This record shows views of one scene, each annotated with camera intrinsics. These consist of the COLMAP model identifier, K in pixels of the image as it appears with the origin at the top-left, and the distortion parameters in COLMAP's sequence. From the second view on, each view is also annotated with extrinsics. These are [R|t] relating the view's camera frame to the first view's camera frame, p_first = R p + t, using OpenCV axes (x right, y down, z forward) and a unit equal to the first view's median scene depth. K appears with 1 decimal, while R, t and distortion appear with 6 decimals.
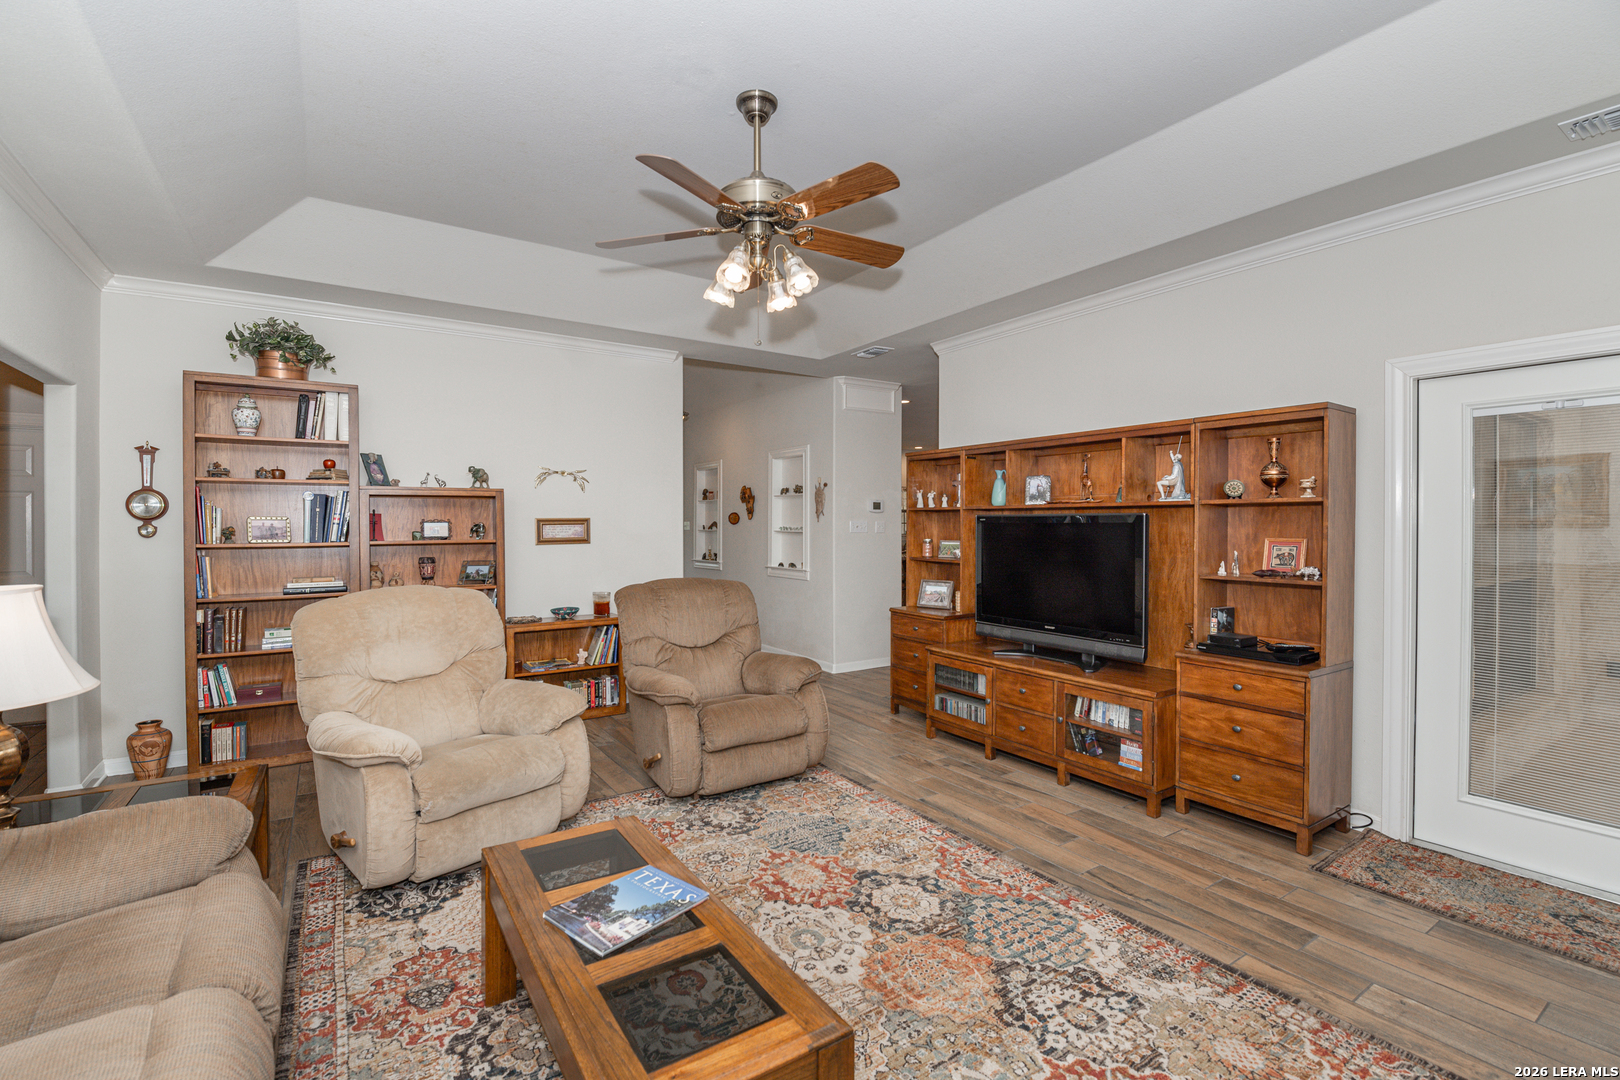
lens RADIAL K [[704.5, 0, 803.1], [0, 704.5, 541.0], [0, 0, 1]] dist [-0.002603, -0.000419]
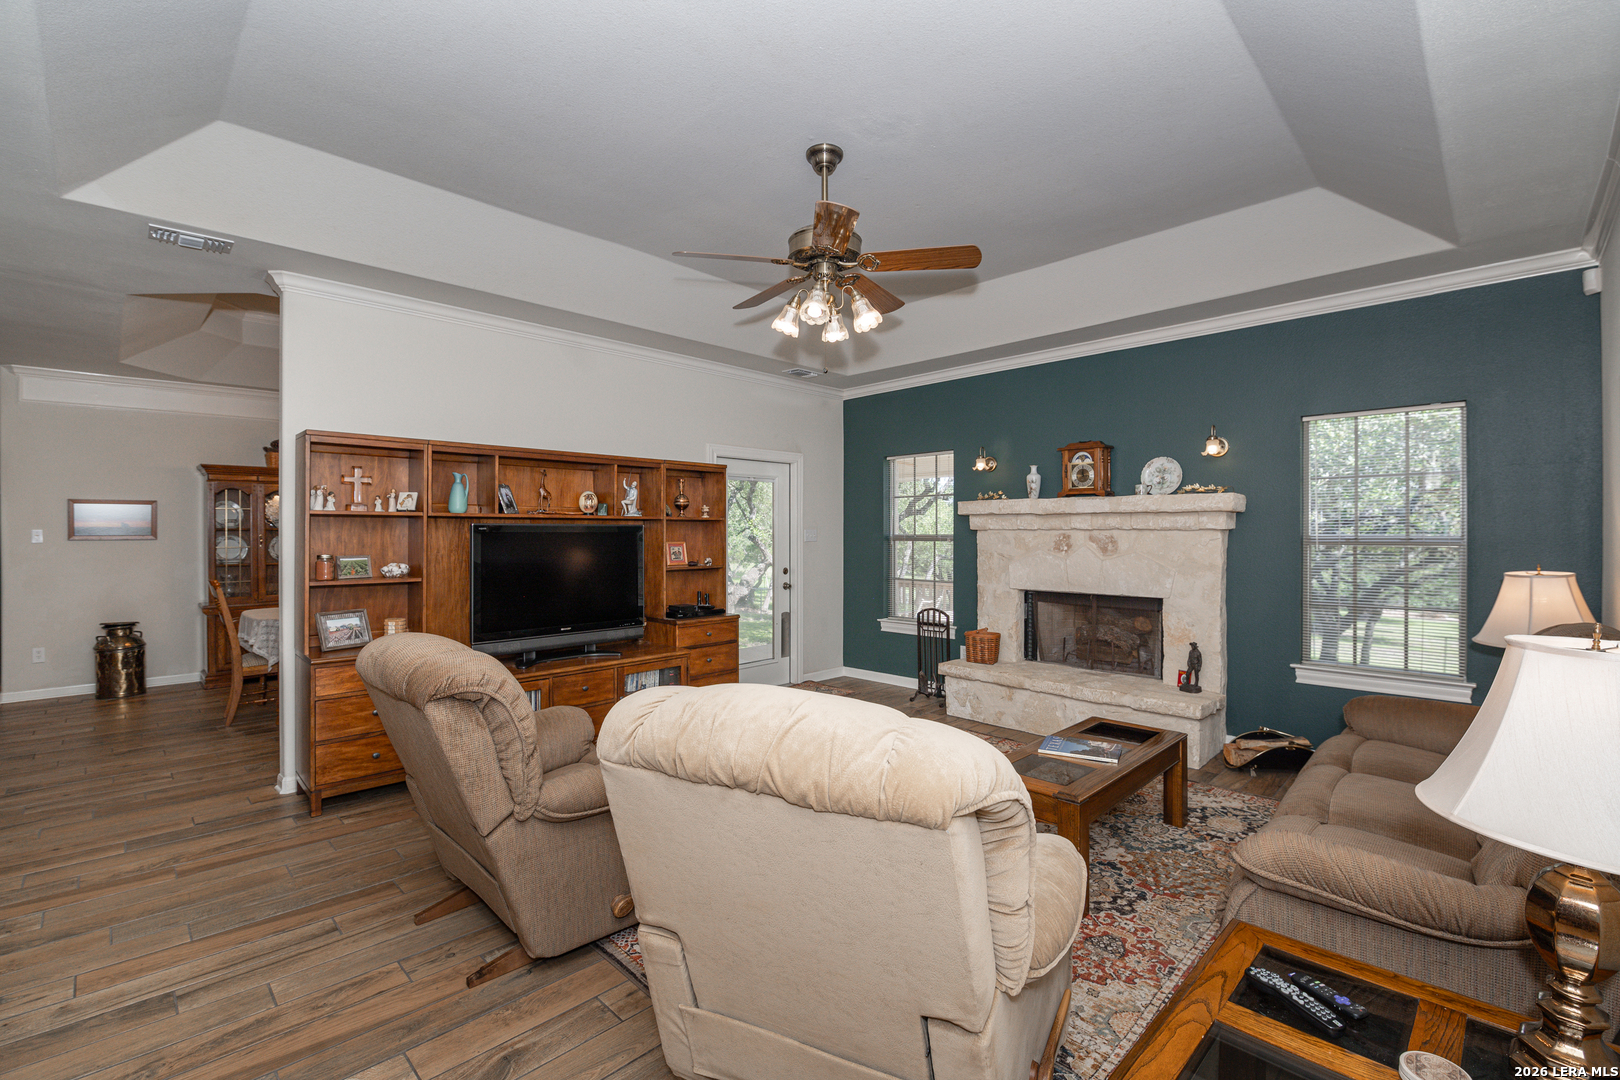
lens RADIAL K [[704.5, 0, 803.1], [0, 704.5, 541.0], [0, 0, 1]] dist [-0.002603, -0.000419]
pose [[-0.190456, -0.008670, 0.981658, -1.442390], [0.027208, 0.999530, 0.014106, -0.032502], [-0.981319, 0.029396, -0.190130, 1.567091]]
